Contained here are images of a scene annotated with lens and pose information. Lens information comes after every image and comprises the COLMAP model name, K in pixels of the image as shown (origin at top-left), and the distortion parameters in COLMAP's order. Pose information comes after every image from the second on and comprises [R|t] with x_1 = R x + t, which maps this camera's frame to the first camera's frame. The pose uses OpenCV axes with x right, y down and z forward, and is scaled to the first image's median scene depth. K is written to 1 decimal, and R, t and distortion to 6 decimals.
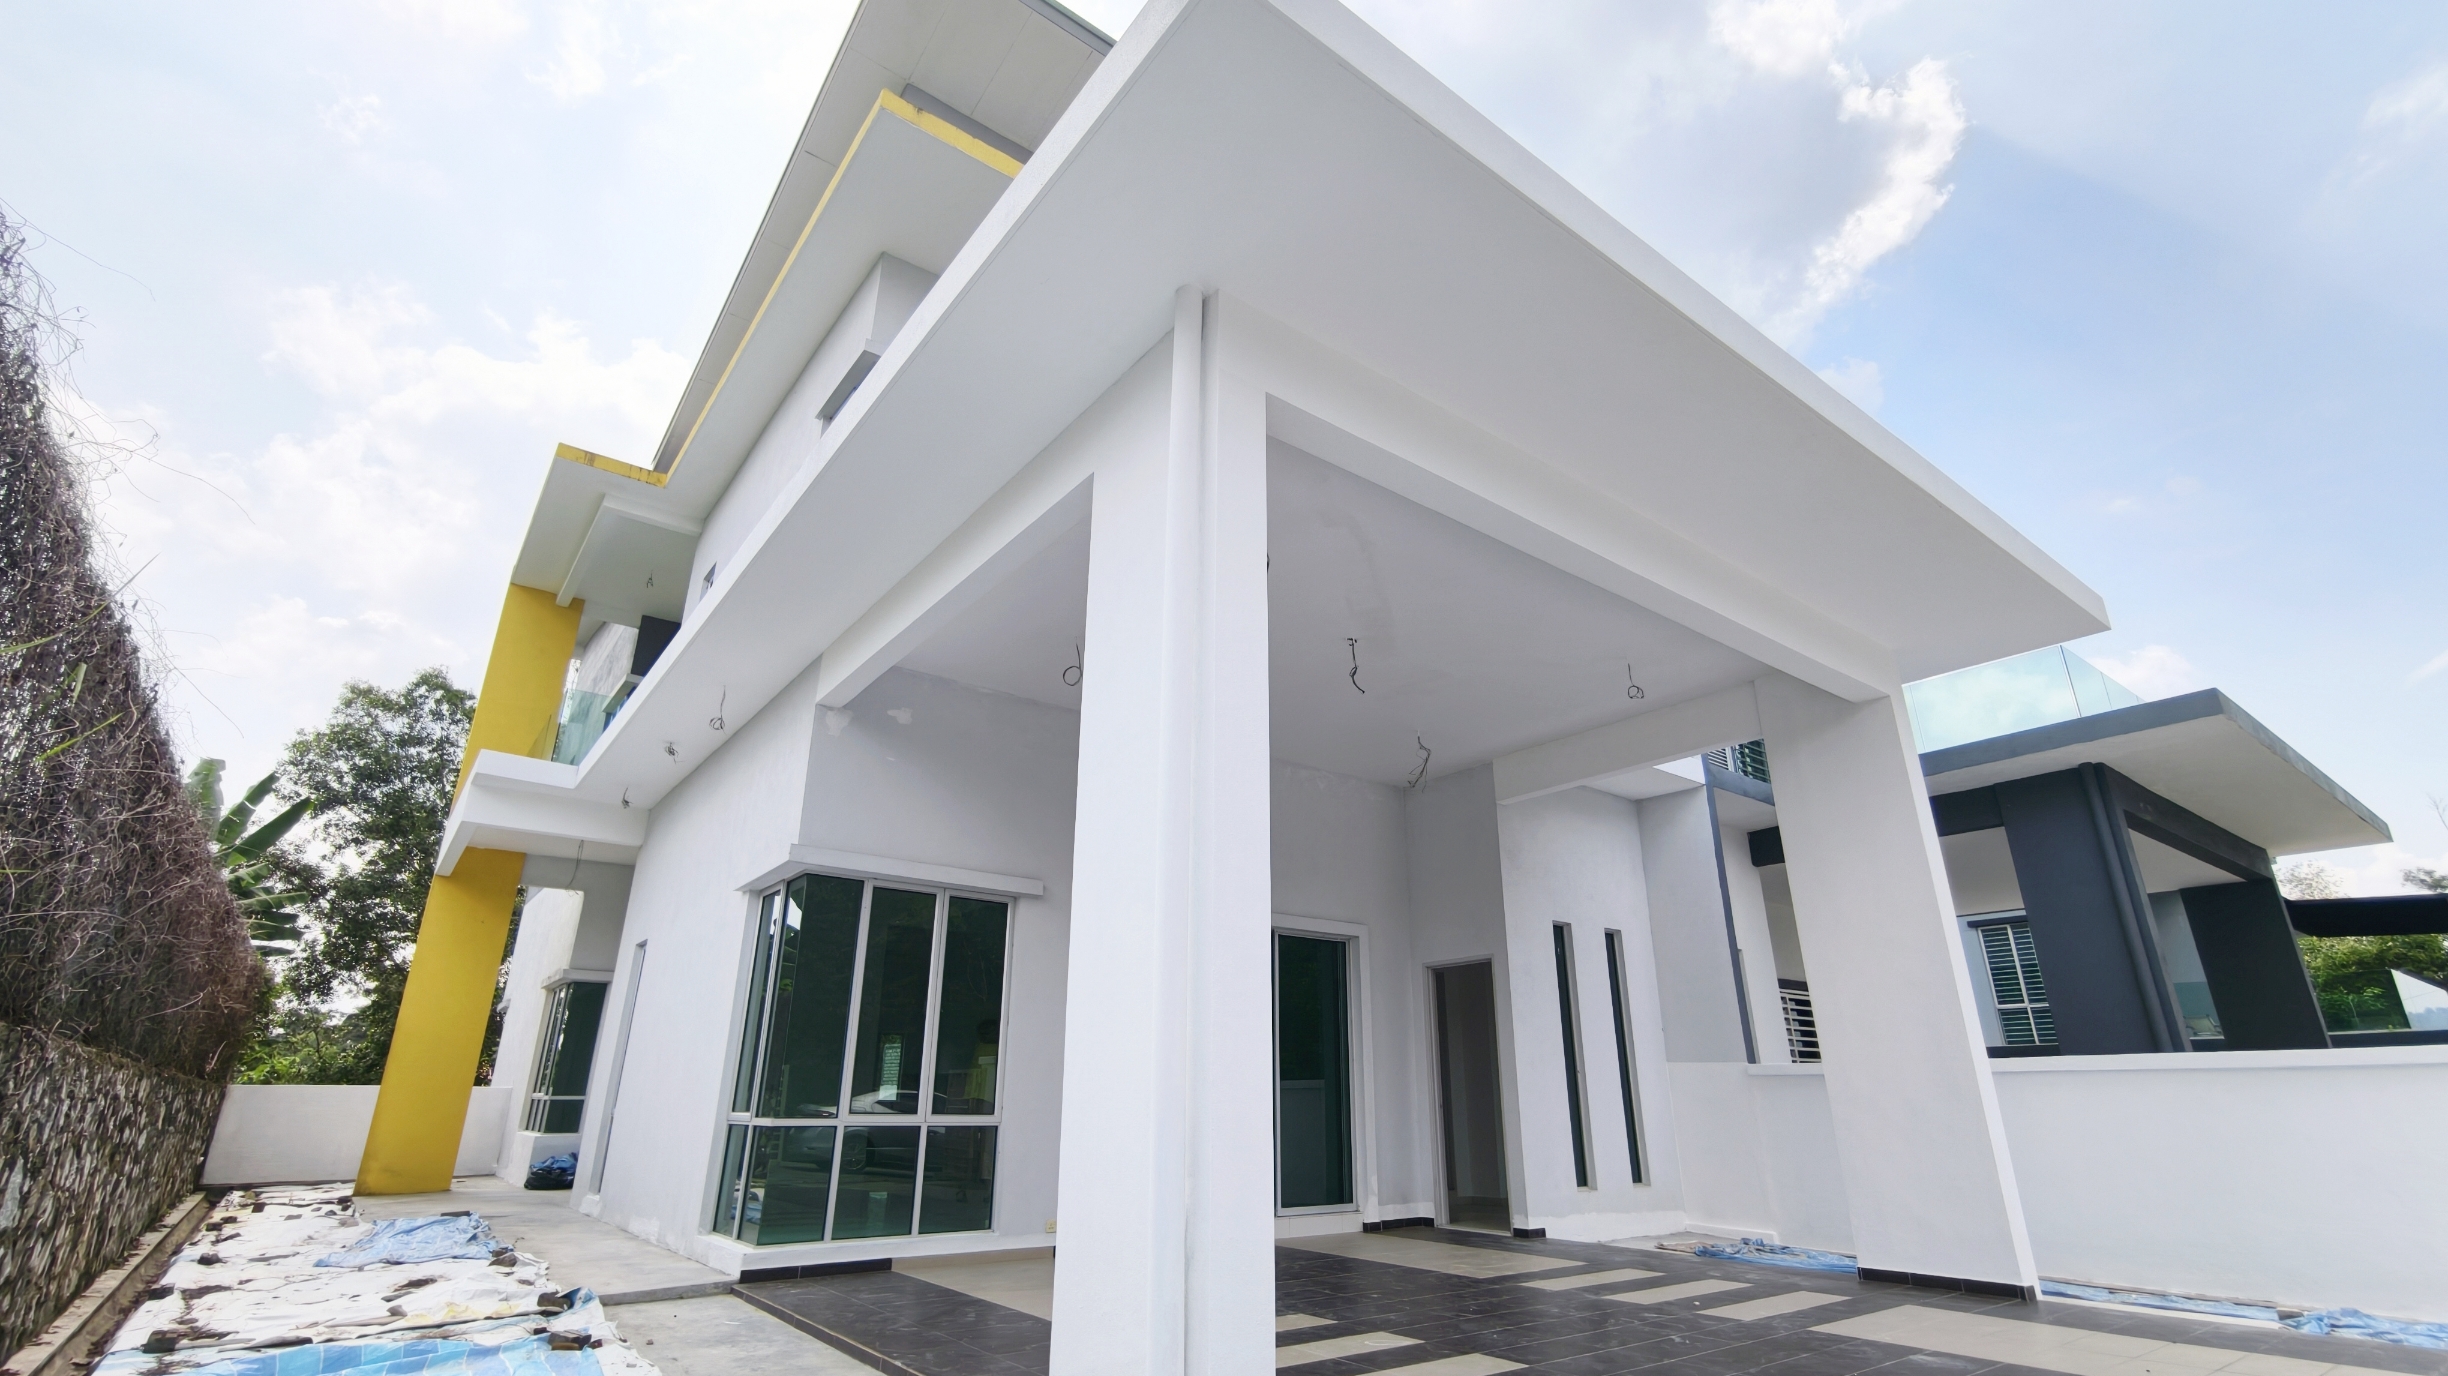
lens RADIAL K [[1087.6, 0, 1224.0], [0, 1087.6, 688.0], [0, 0, 1]] dist [-0.000687, -0.000041]
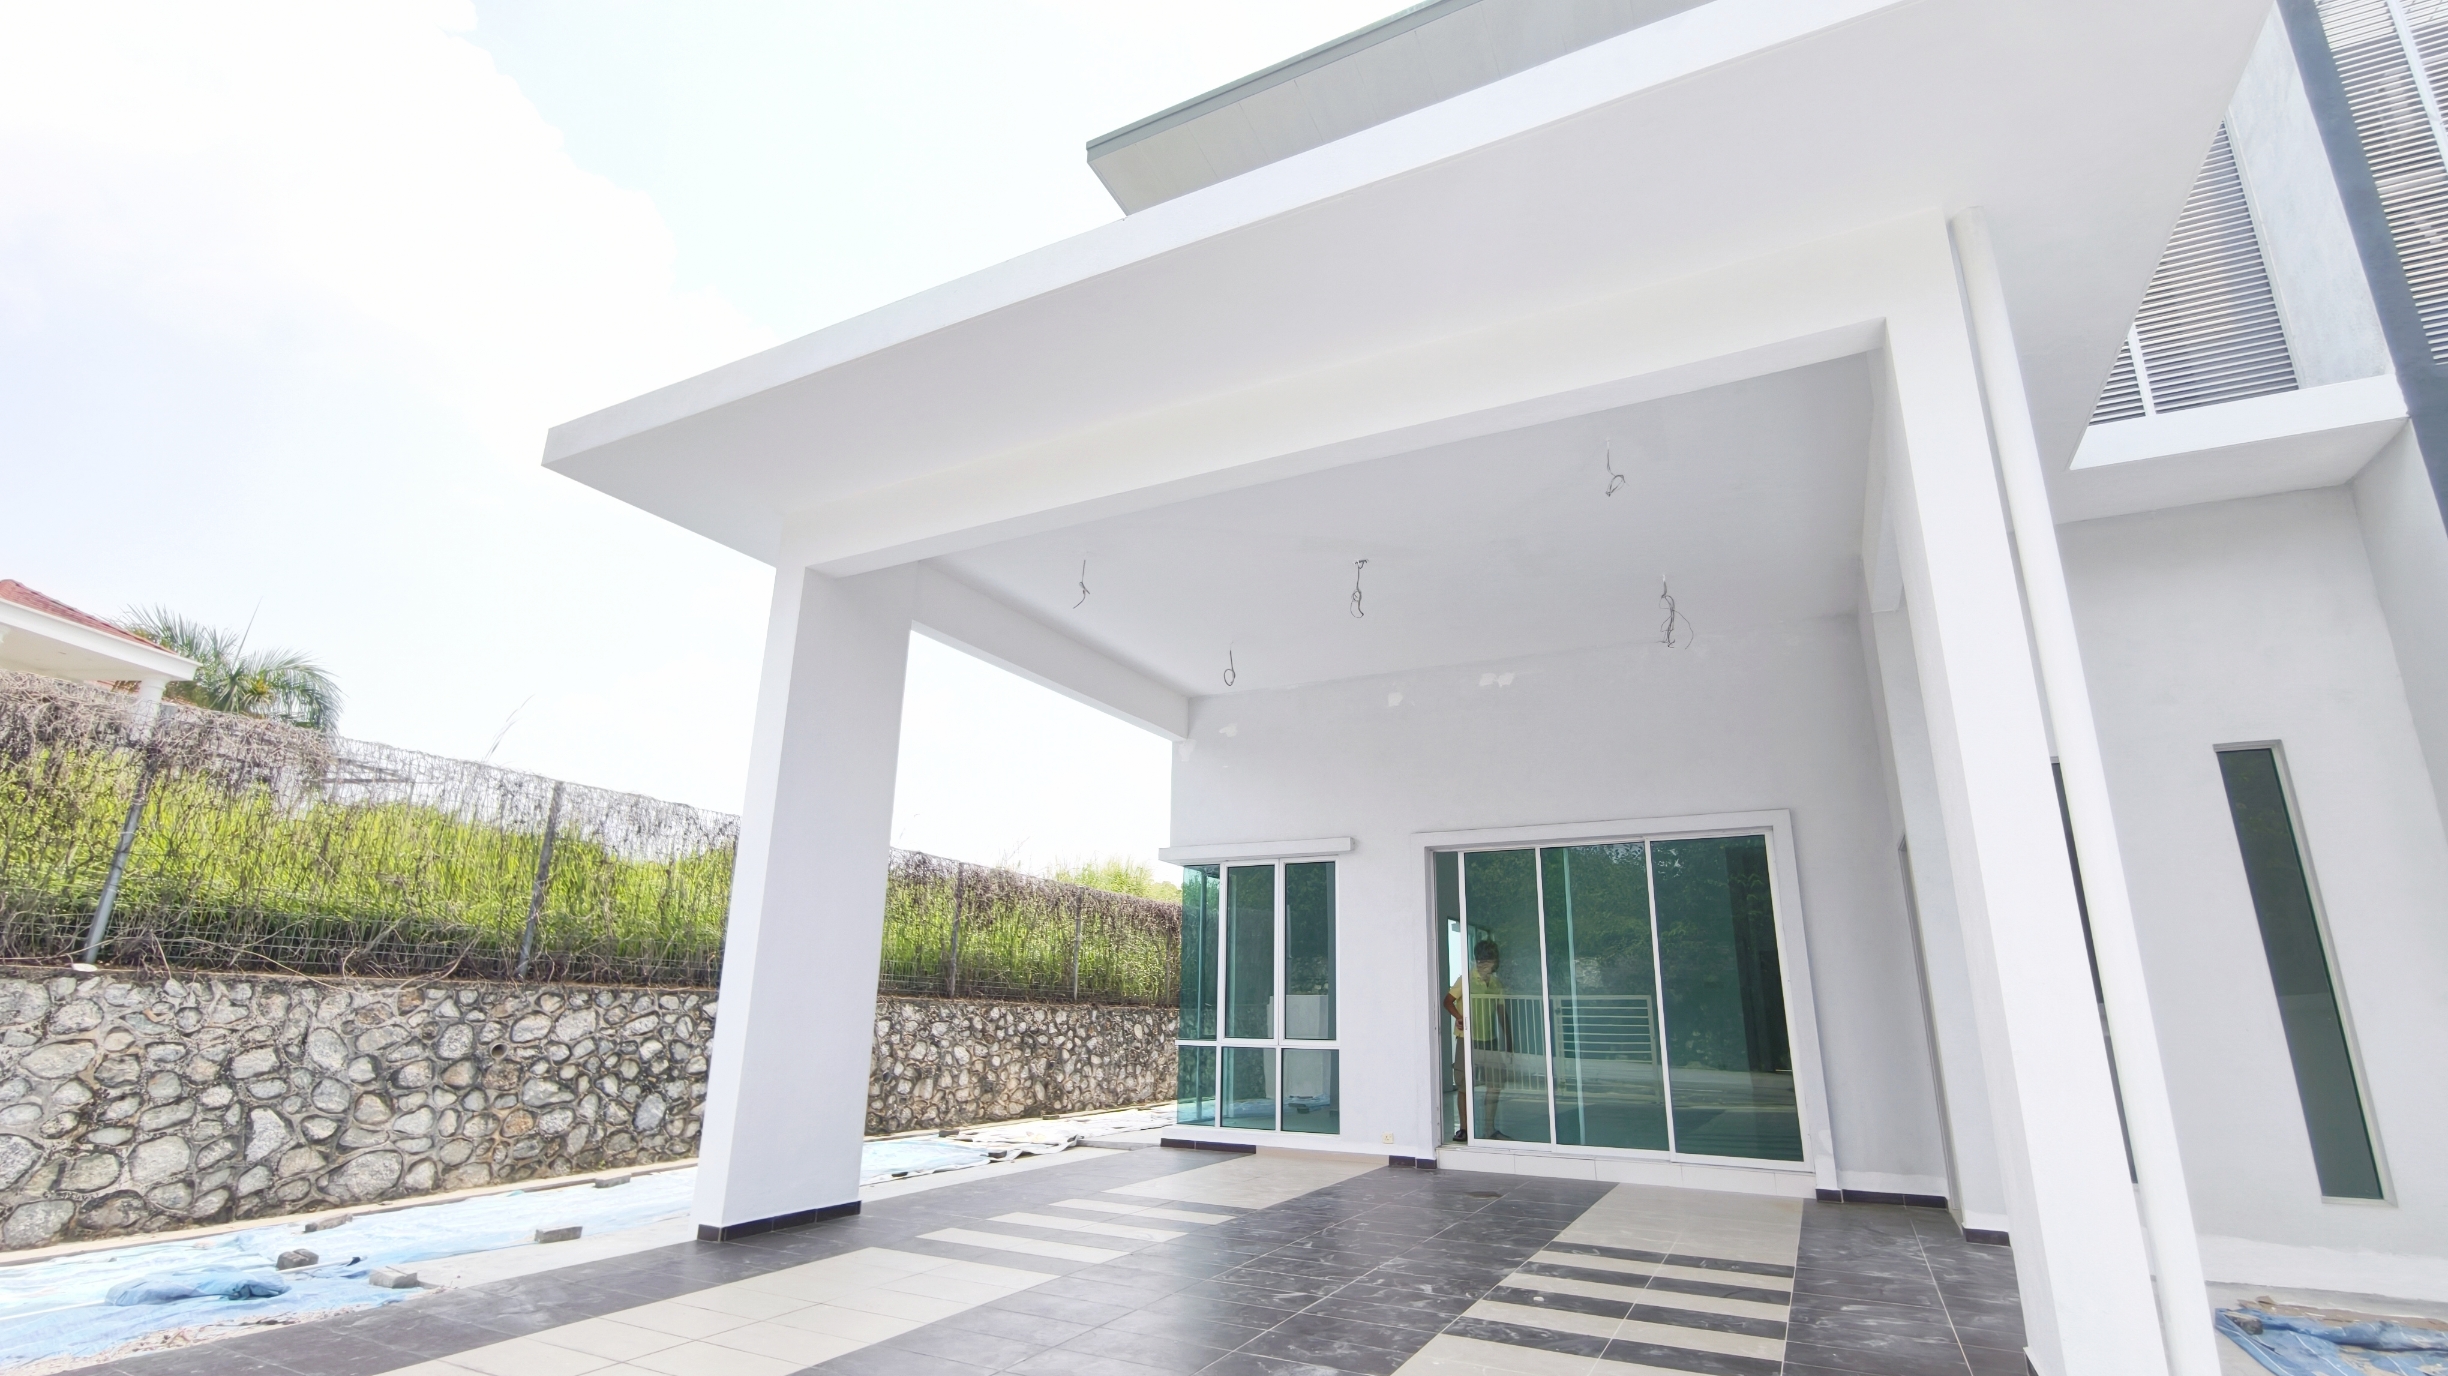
lens RADIAL K [[1118.5, 0, 1224.0], [0, 1118.5, 688.0], [0, 0, 1]] dist [0.001388, 0.000603]
pose [[0.419425, -0.249738, -0.872762, 0.836352], [0.315024, 0.941710, -0.118076, 0.128368], [0.851377, -0.225417, 0.473650, 0.380589]]
